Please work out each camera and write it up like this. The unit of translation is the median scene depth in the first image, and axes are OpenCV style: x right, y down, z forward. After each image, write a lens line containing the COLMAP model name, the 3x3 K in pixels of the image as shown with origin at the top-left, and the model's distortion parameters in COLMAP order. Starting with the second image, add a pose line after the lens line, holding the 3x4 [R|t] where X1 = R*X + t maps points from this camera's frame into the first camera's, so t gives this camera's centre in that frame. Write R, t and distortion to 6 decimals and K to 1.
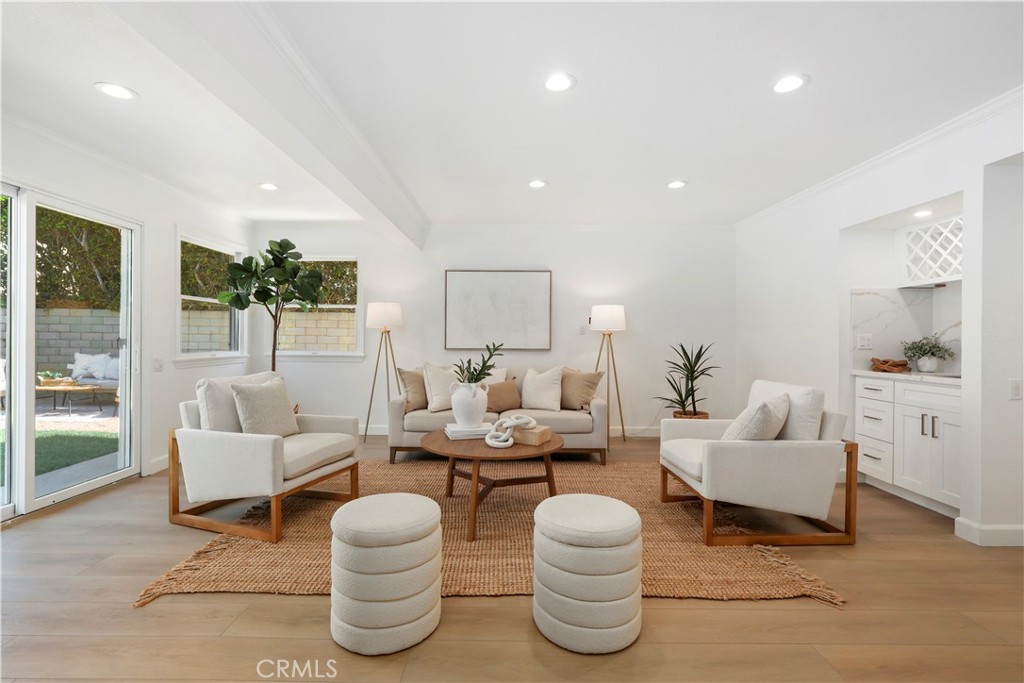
lens RADIAL K [[472.2, 0, 512.0], [0, 472.2, 341.5], [0, 0, 1]] dist [-0.004880, -0.000335]
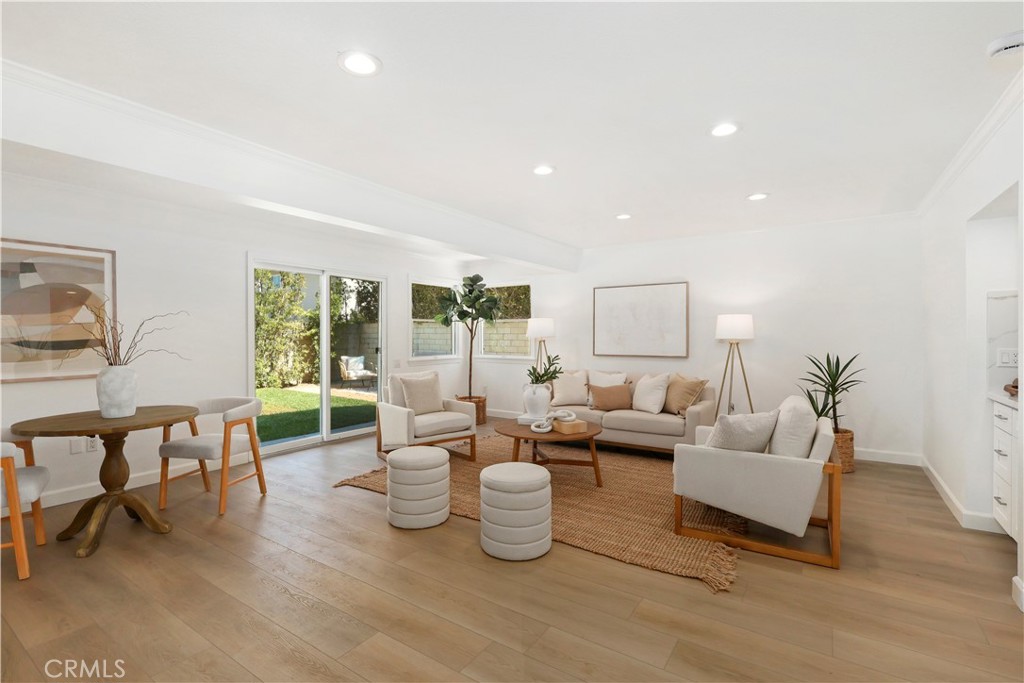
lens RADIAL K [[472.2, 0, 512.0], [0, 472.2, 341.5], [0, 0, 1]] dist [-0.004880, -0.000335]
pose [[0.831282, -0.000141, -0.555851, 0.466255], [0.001375, 0.999997, 0.001801, -0.027367], [0.555850, -0.002262, 0.831280, -0.120207]]
